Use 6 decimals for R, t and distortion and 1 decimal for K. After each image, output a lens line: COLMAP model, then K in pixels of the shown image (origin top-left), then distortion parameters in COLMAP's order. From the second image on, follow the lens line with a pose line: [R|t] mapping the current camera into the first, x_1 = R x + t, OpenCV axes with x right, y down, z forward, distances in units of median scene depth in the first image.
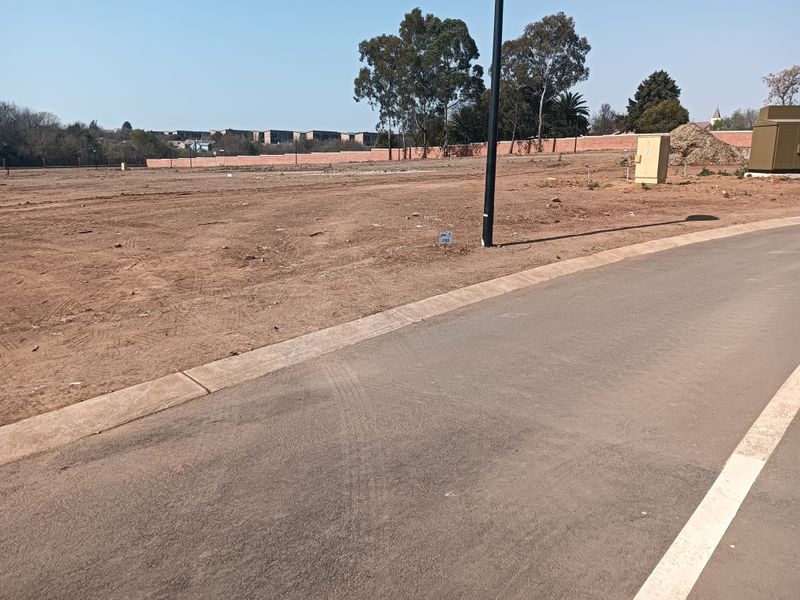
lens RADIAL K [[640.2, 0, 402.0], [0, 640.2, 298.8], [0, 0, 1]] dist [0.050506, -0.100283]
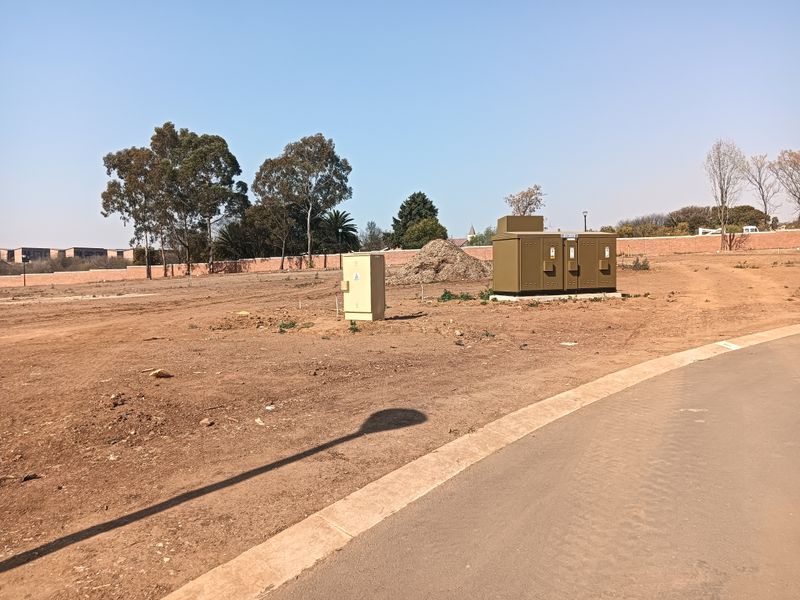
lens RADIAL K [[617.6, 0, 405.1], [0, 617.6, 301.1], [0, 0, 1]] dist [0.000404, -0.042840]
pose [[0.947019, -0.032450, 0.319533, 0.186274], [0.085408, 0.984505, -0.153149, -0.080876], [-0.309612, 0.172325, 0.935117, 0.311128]]
